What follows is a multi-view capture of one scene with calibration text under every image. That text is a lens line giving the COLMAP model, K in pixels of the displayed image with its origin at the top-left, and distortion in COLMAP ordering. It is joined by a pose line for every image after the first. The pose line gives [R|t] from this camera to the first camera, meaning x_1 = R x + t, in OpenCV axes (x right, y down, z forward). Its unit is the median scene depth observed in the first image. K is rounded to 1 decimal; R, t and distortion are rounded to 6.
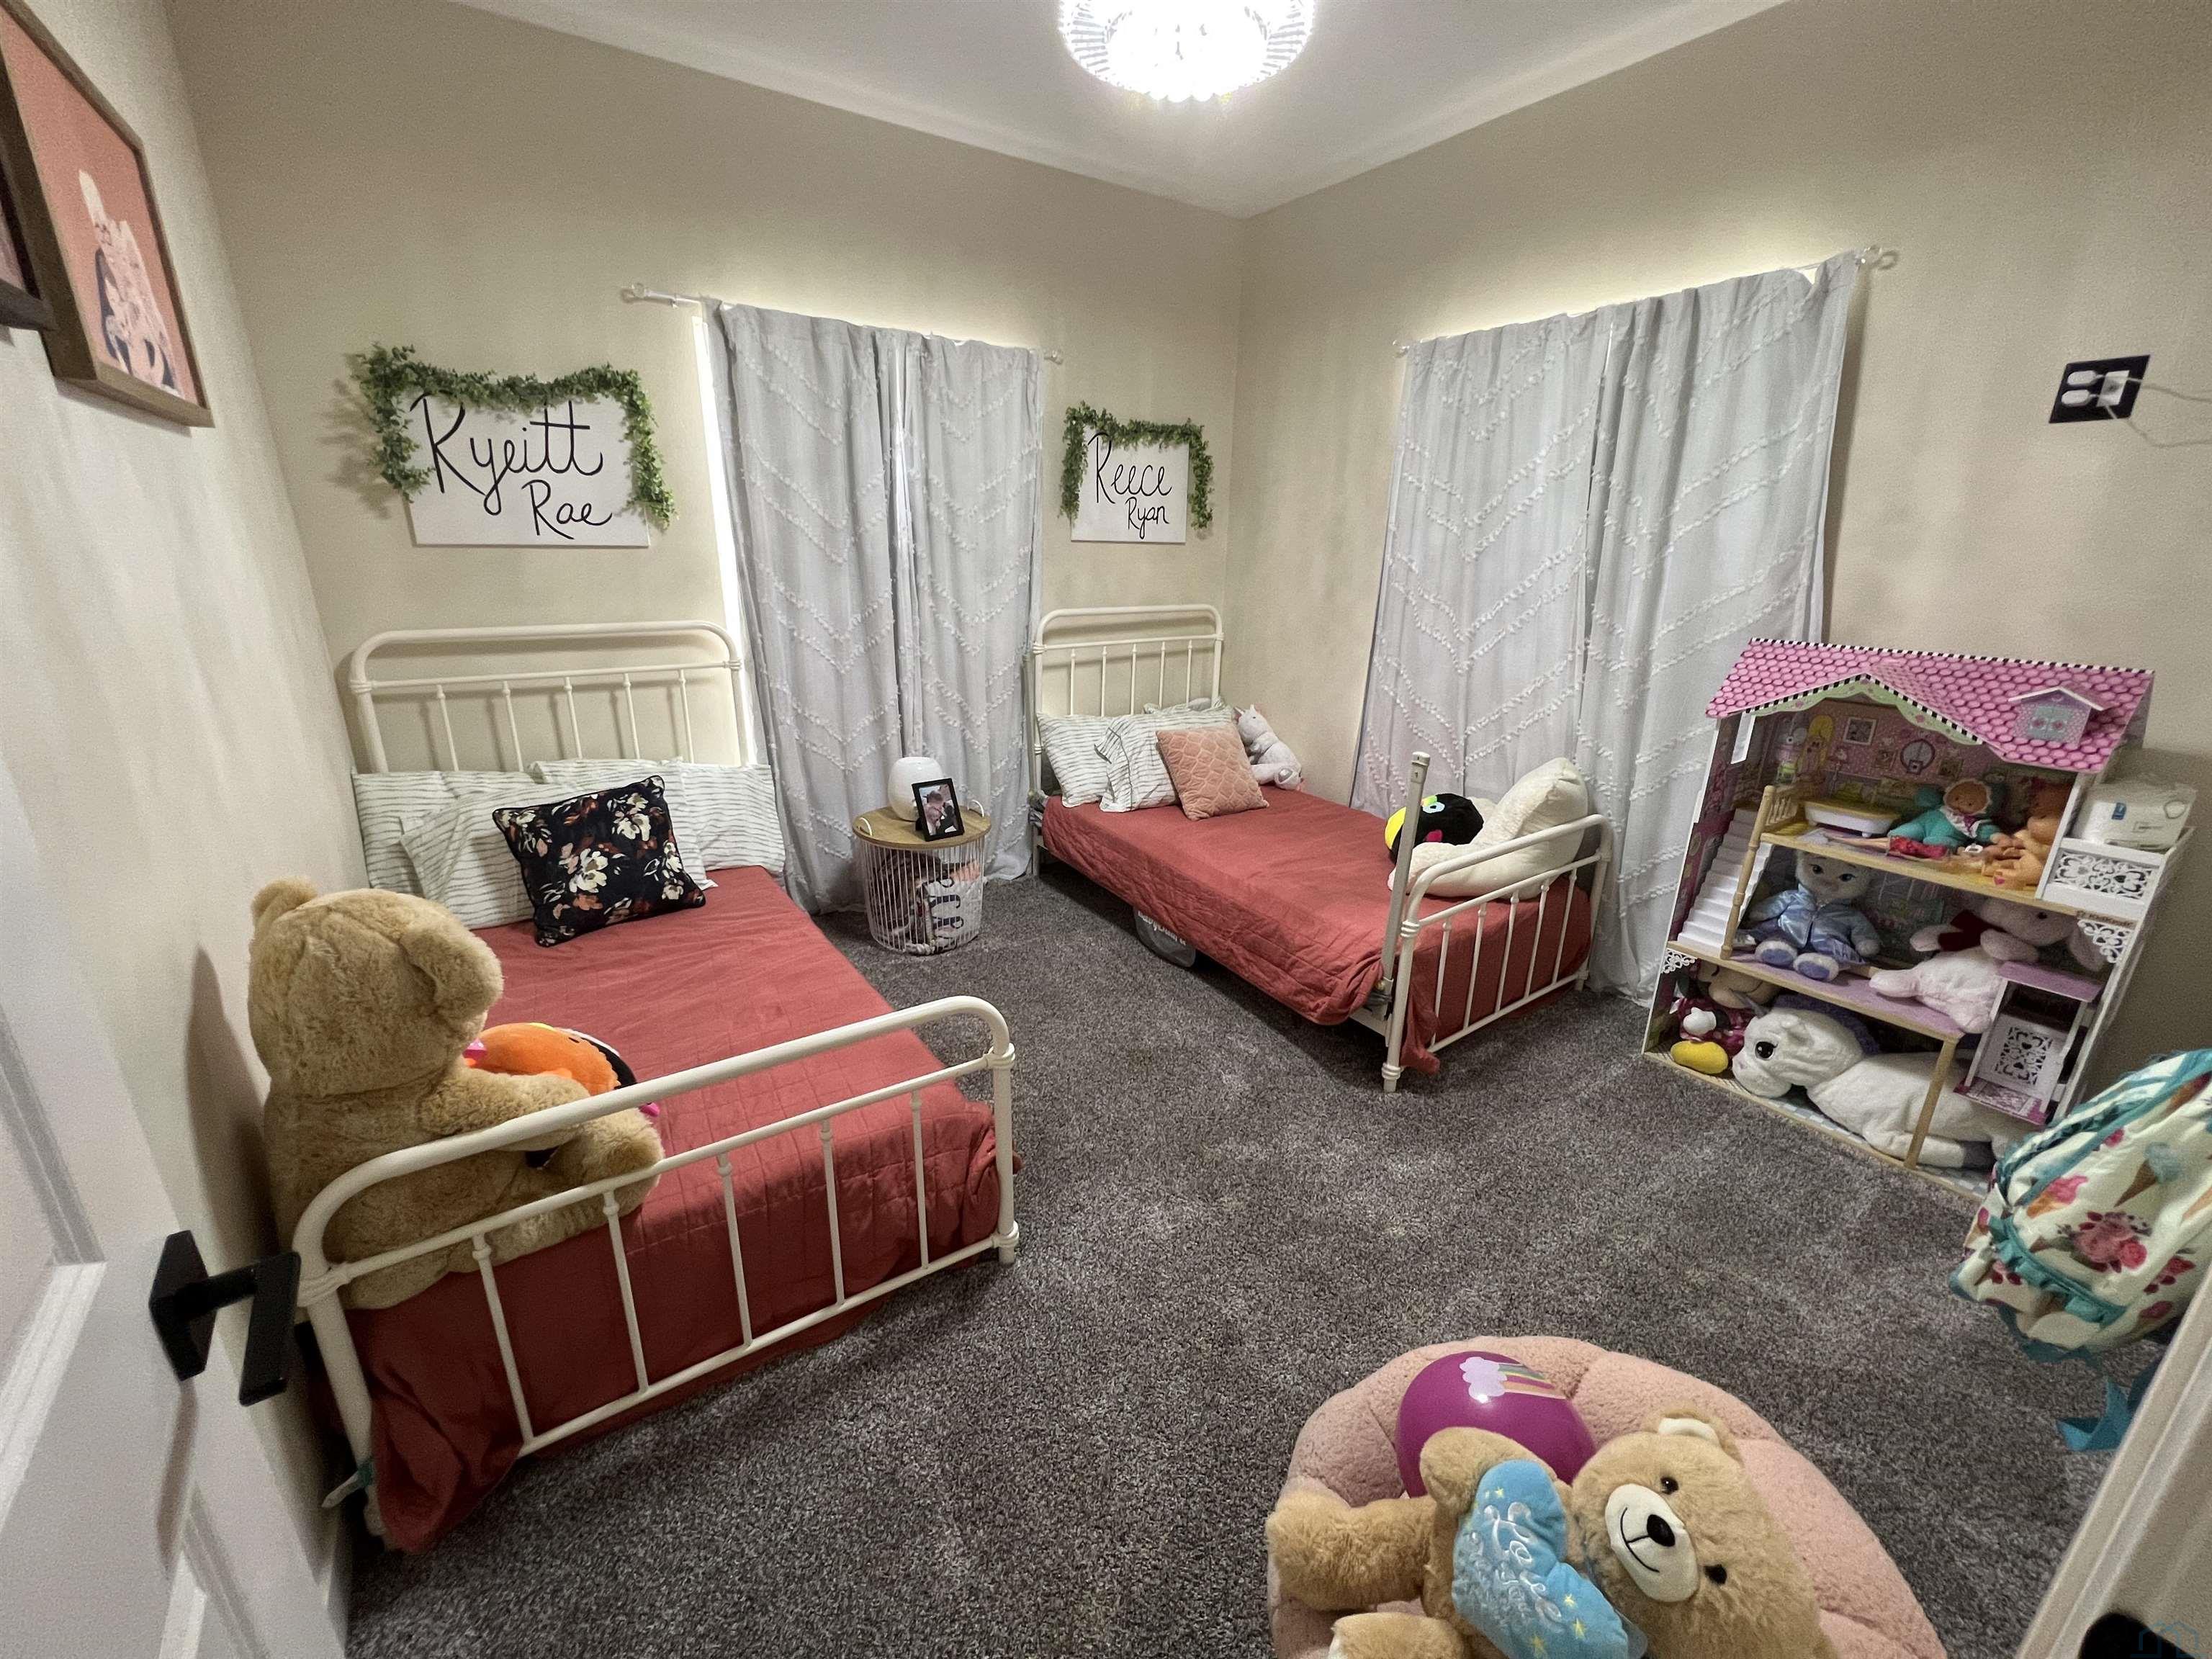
lens RADIAL K [[889.0, 0, 1103.3], [0, 889.0, 821.6], [0, 0, 1]] dist [-0.001129, -0.000588]
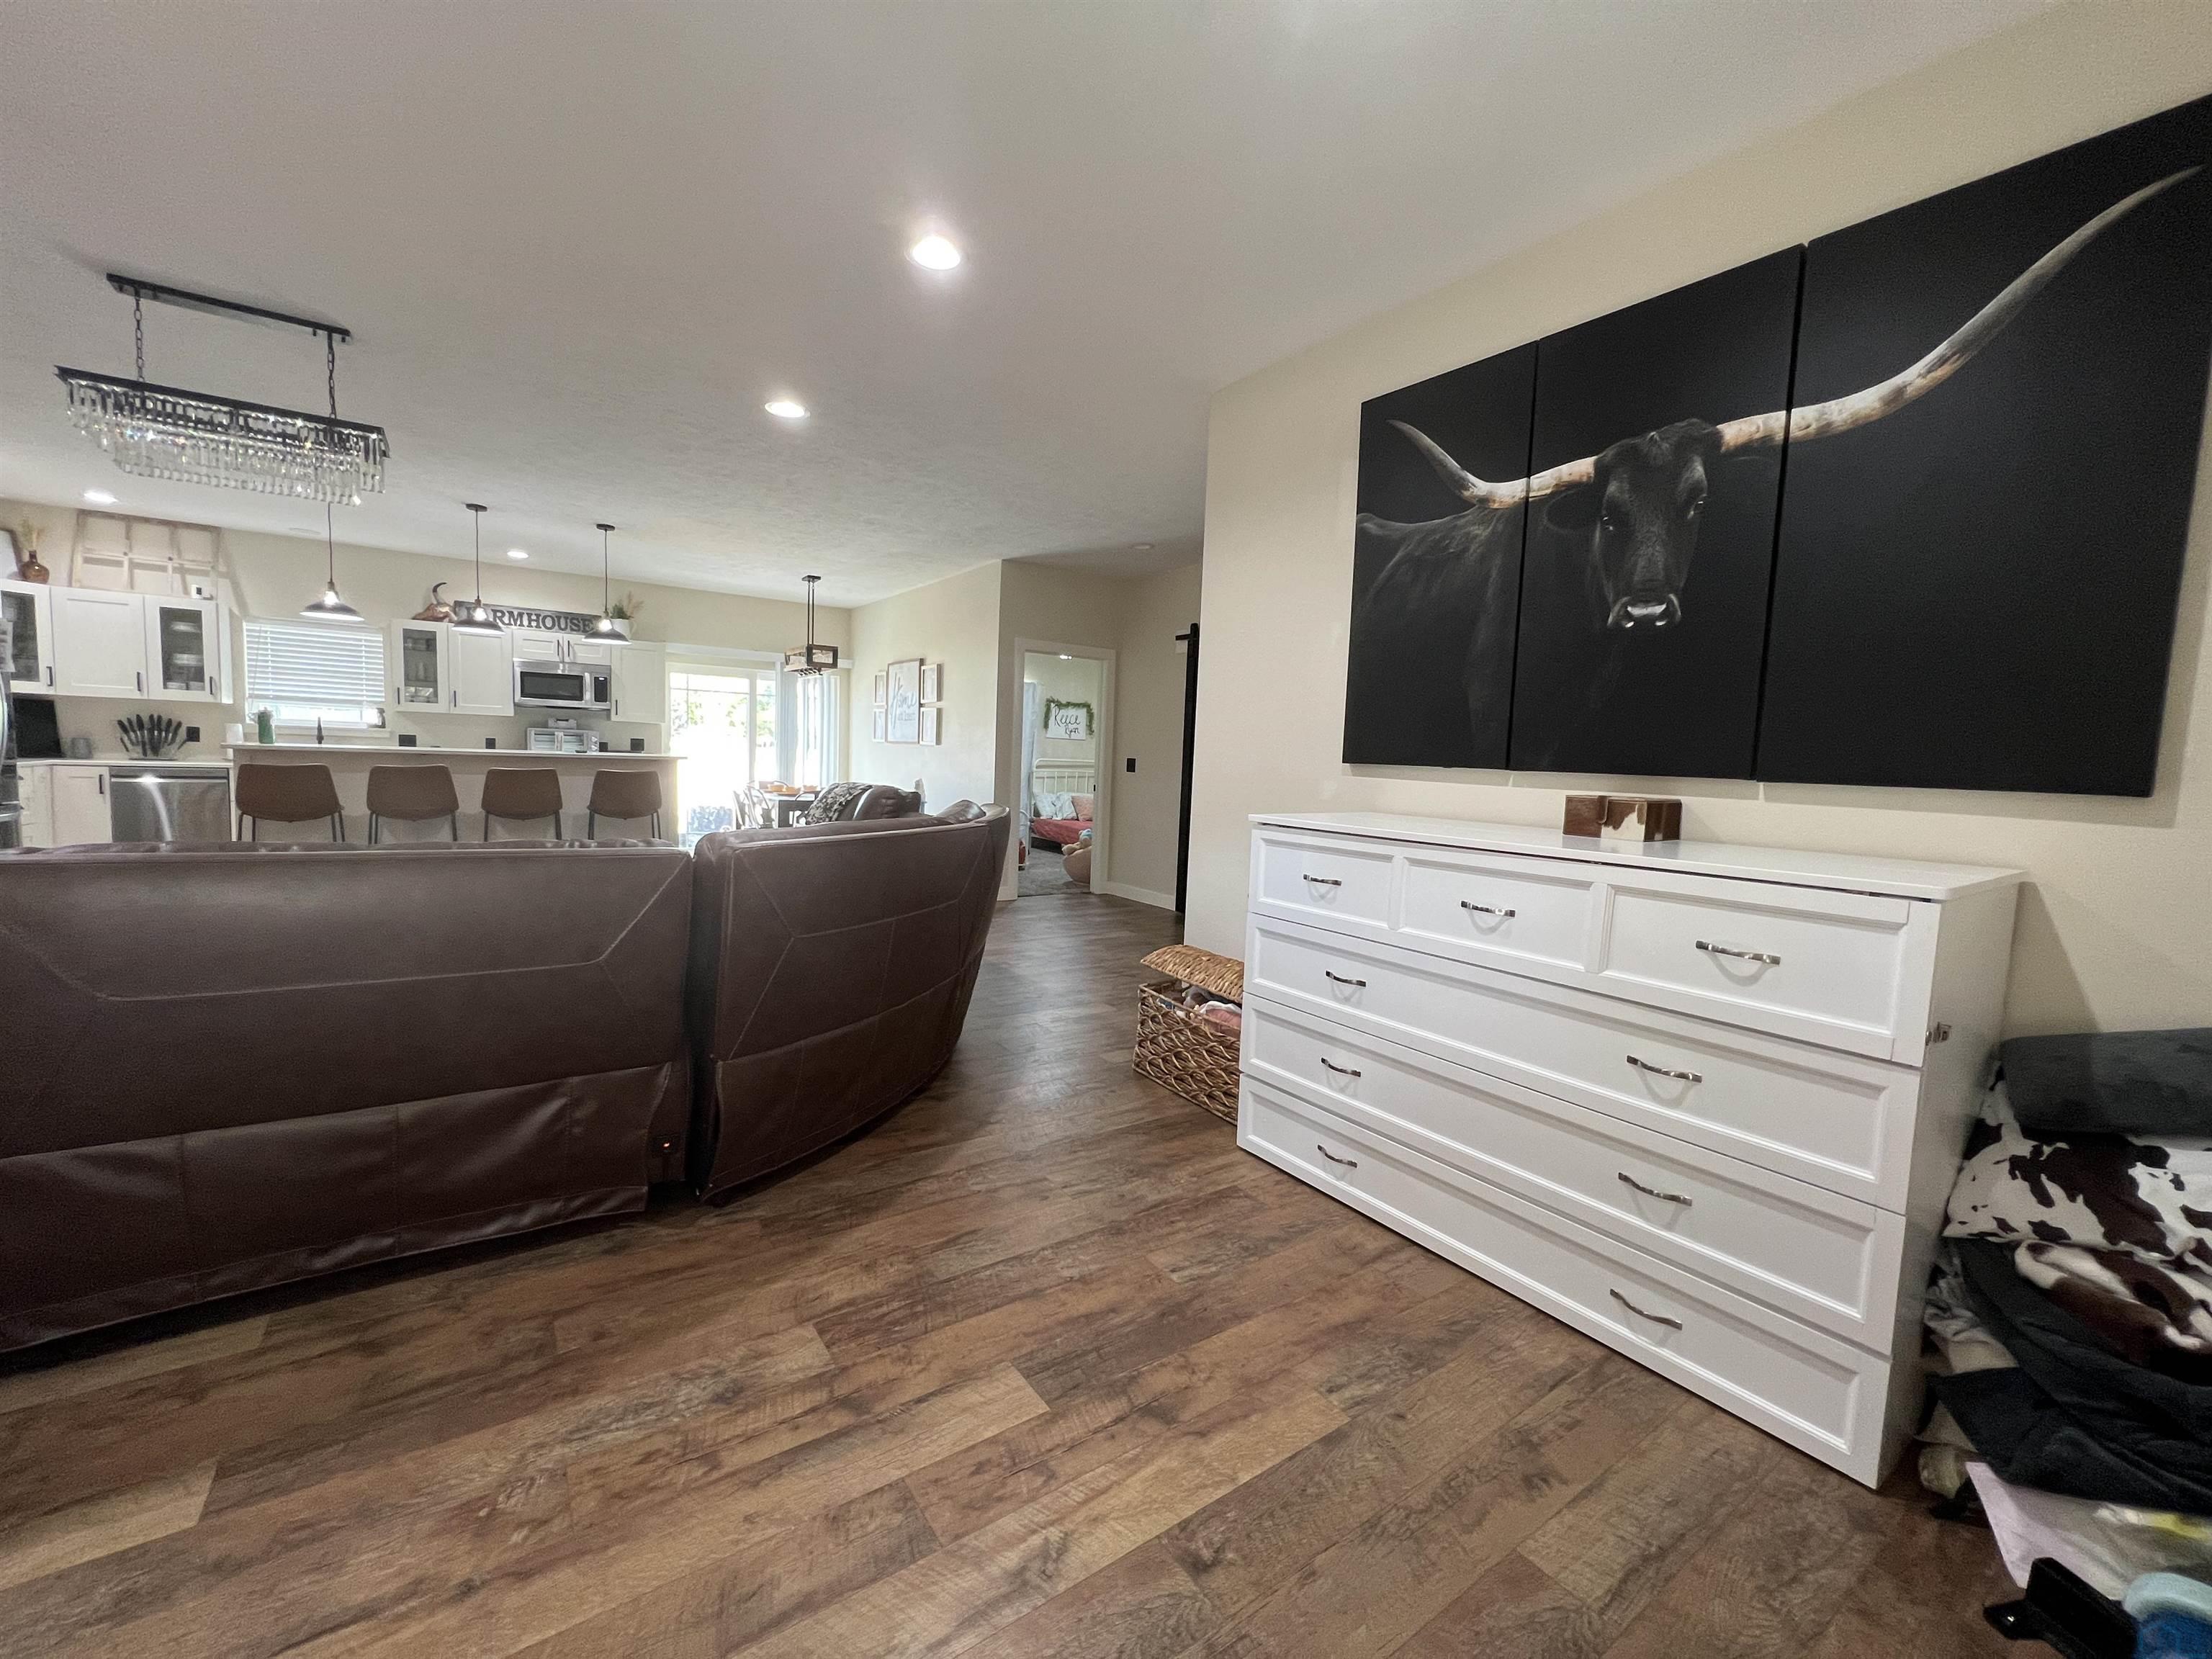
lens RADIAL K [[889.0, 0, 1105.3], [0, 889.0, 827.9], [0, 0, 1]] dist [-0.001129, -0.000588]
pose [[0.999542, 0.022249, 0.020533, 0.112656], [-0.017137, 0.974867, -0.222130, 0.672873], [-0.024959, 0.221676, 0.974801, -1.946737]]
